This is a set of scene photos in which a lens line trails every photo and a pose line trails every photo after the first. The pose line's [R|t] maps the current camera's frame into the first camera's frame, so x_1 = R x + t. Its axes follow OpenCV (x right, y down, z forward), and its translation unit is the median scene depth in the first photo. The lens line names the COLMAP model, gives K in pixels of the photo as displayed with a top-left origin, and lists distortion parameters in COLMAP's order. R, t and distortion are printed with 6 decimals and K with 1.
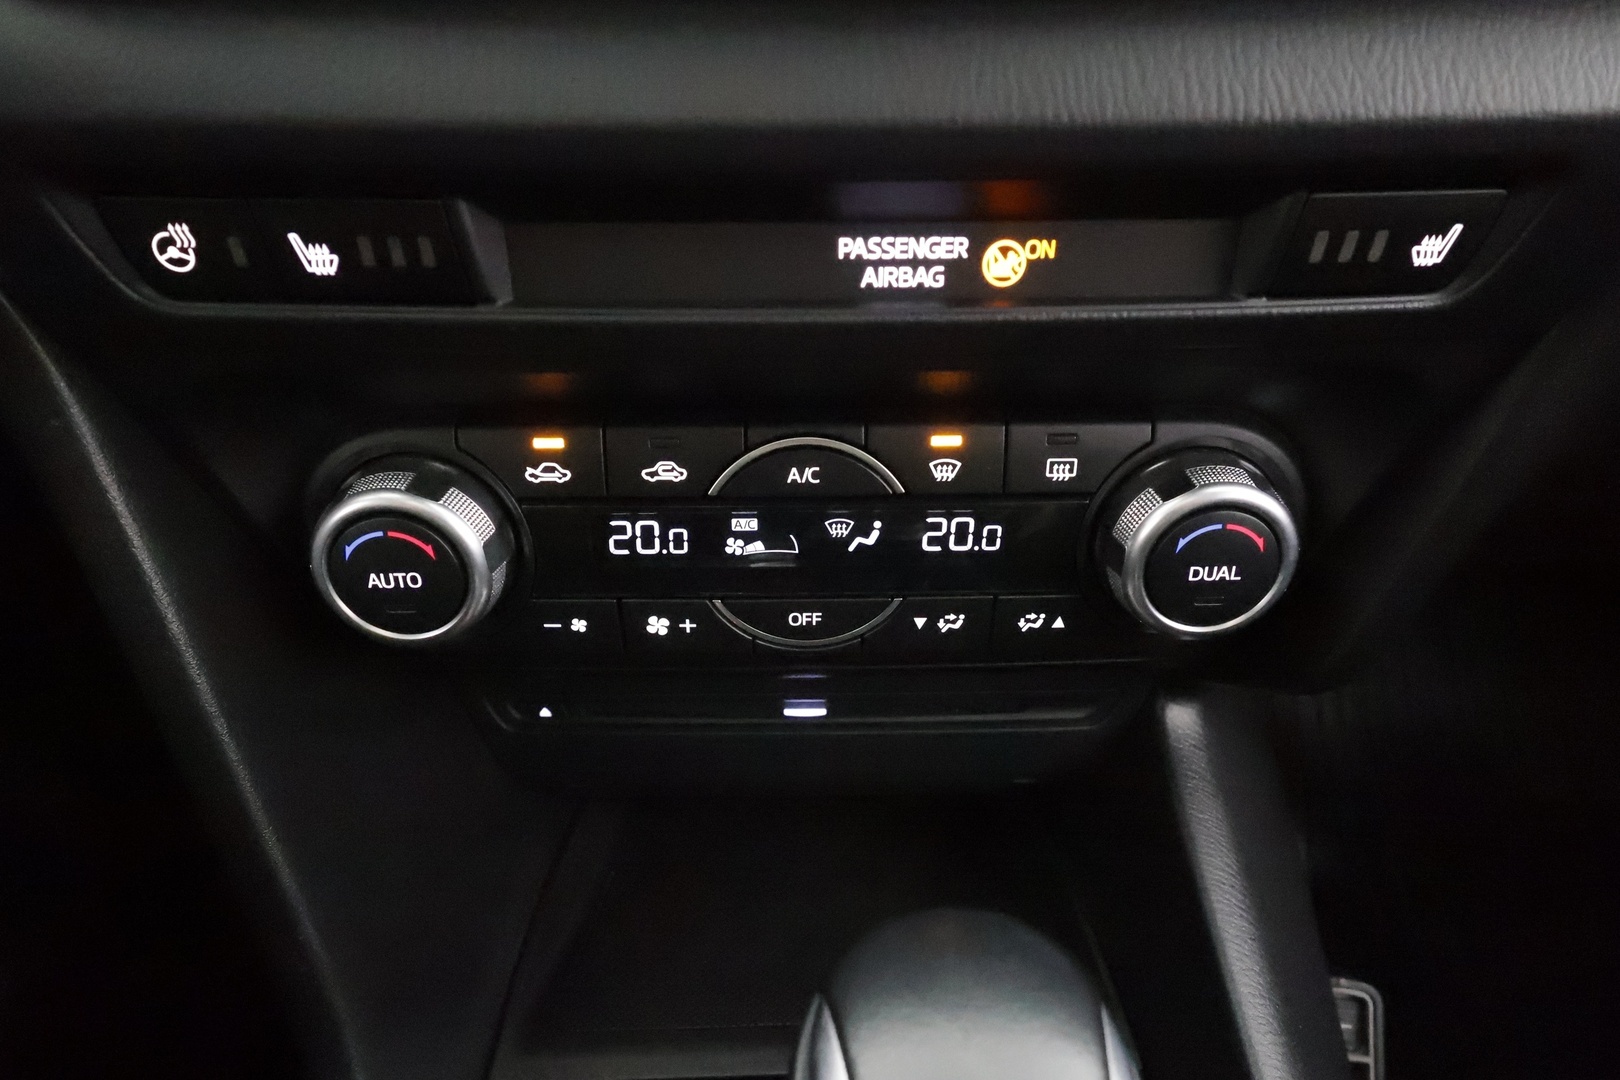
lens RADIAL K [[923.4, 0, 810.0], [0, 923.4, 540.0], [0, 0, 1]] dist [0.004543, -0.000825]
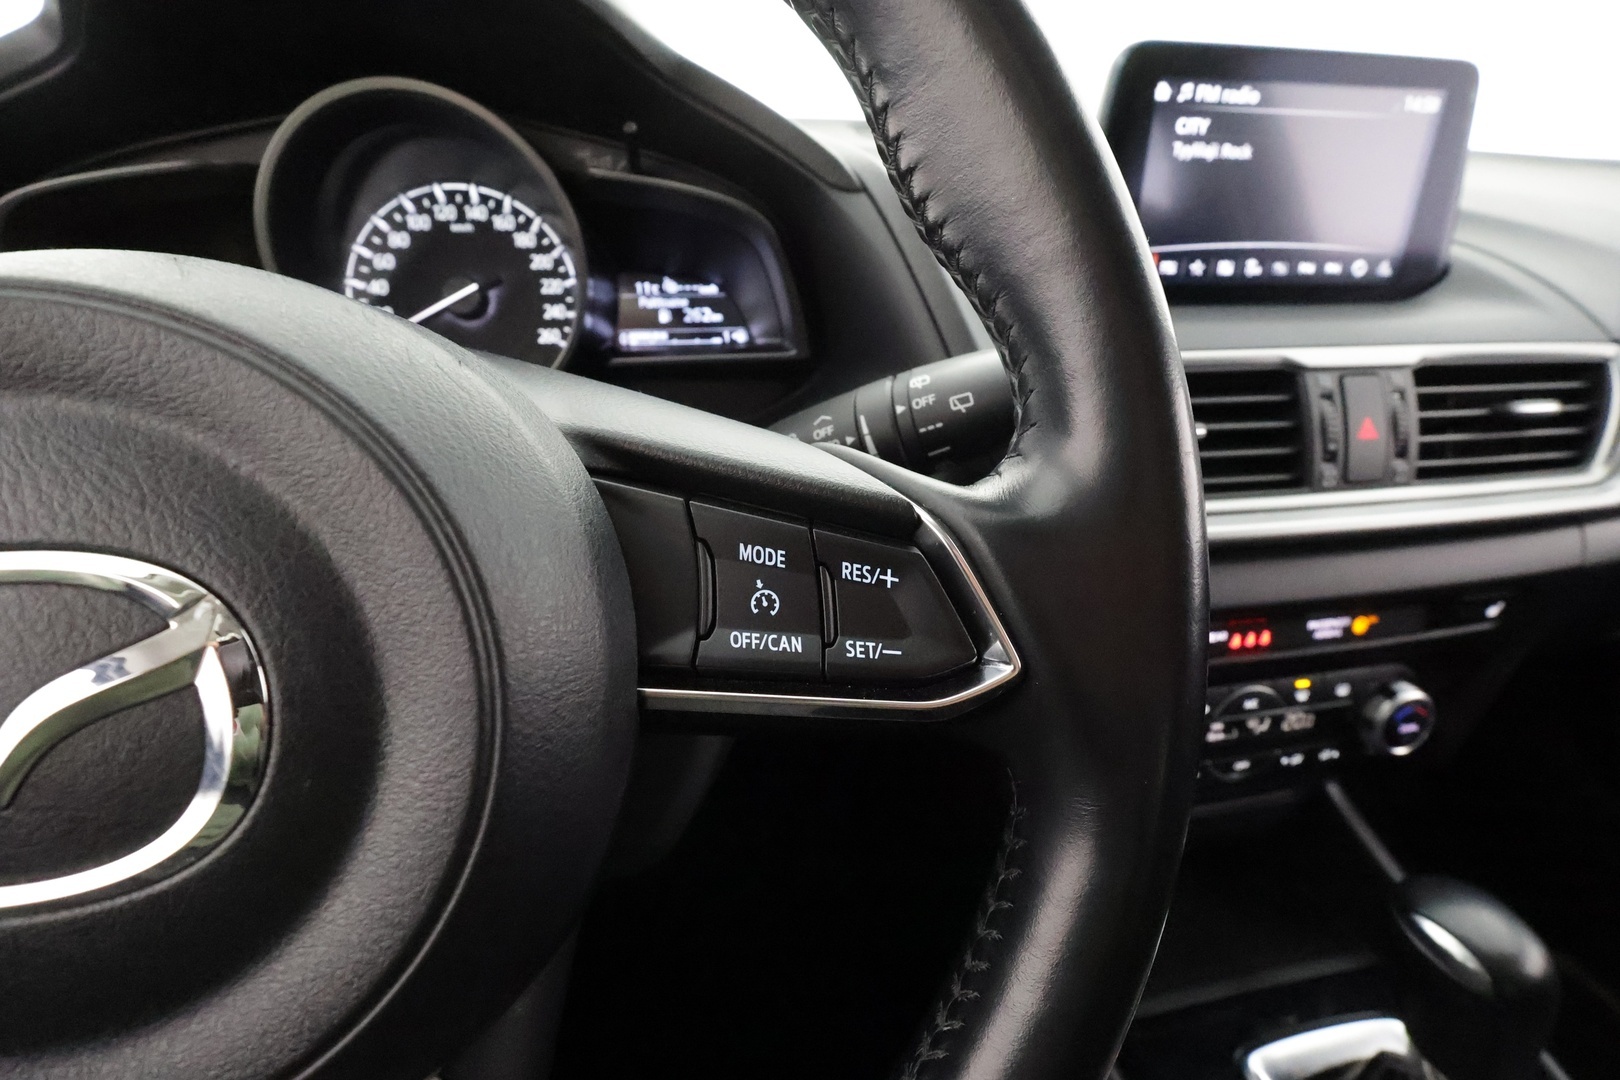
lens RADIAL K [[746.0, 0, 813.0], [0, 746.0, 544.1], [0, 0, 1]] dist [-0.000518, -0.000088]
pose [[0.980482, -0.064555, 0.185708, -1.400558], [0.092206, 0.985223, -0.144339, -0.294567], [-0.173646, 0.158646, 0.971946, -0.703697]]
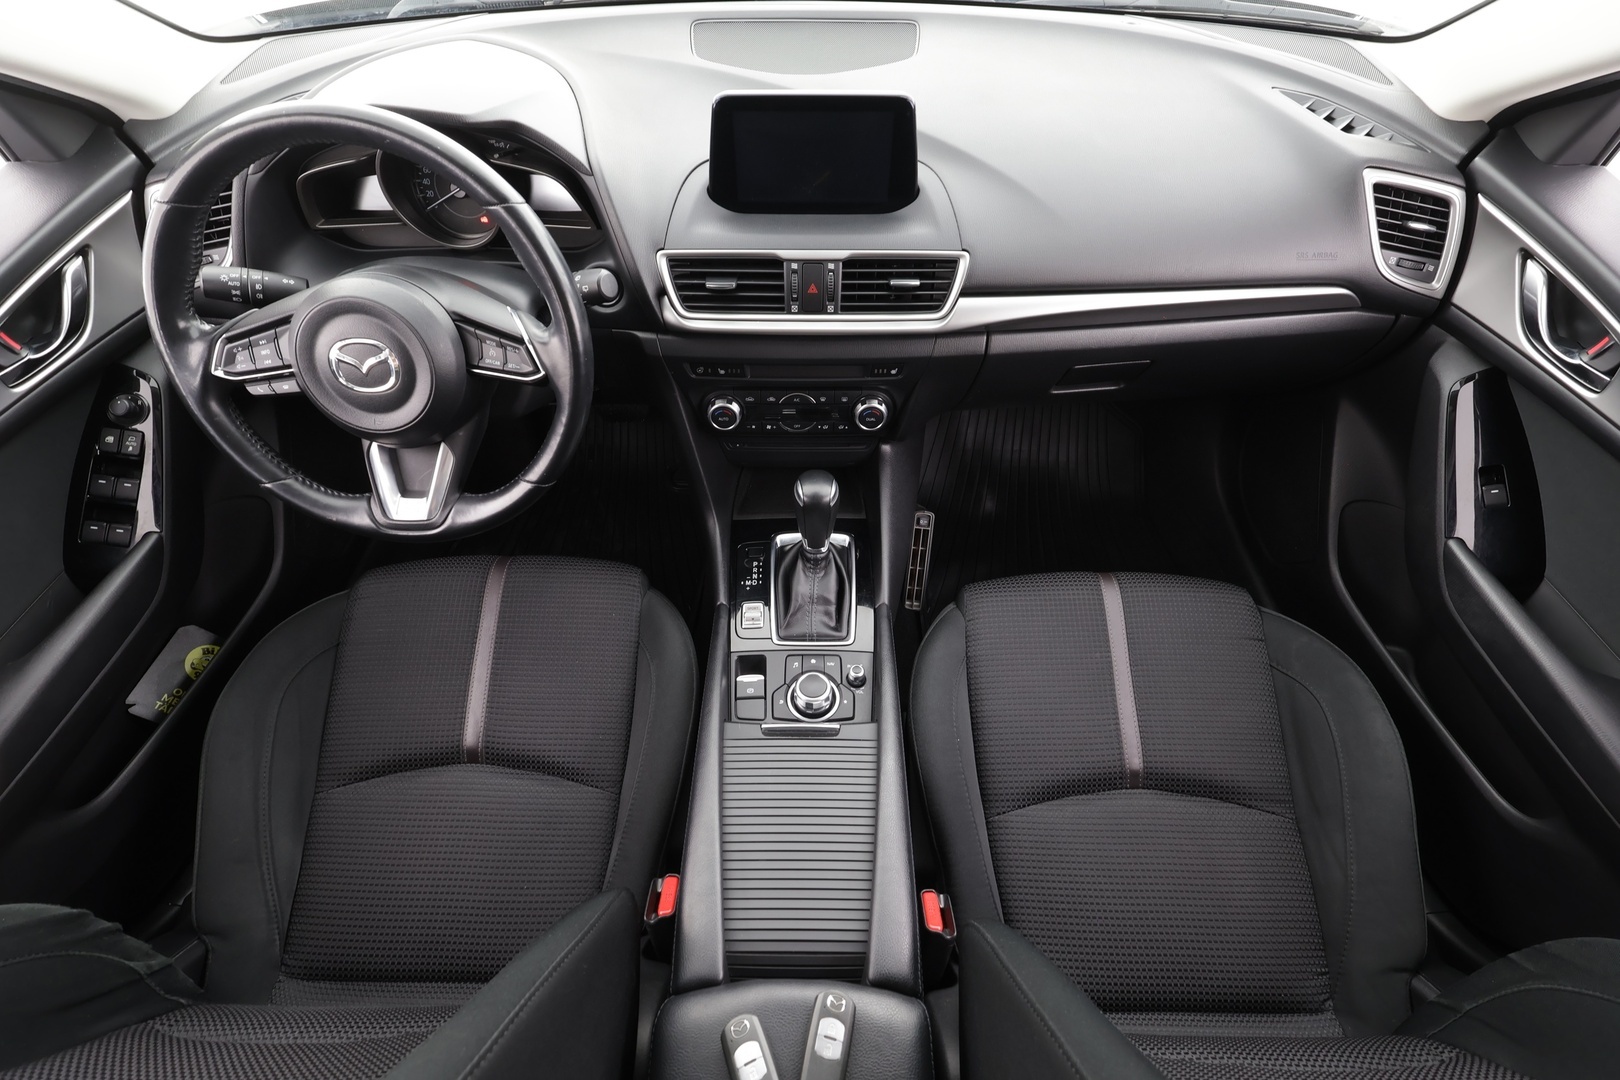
lens RADIAL K [[754.6, 0, 810.7], [0, 754.6, 542.7], [0, 0, 1]] dist [-0.001356, 0.000107]
pose [[0.999946, 0.010379, -0.000450, 0.082277], [-0.009866, 0.962308, 0.271783, -0.458052], [0.003254, -0.271764, 0.962358, -3.414739]]
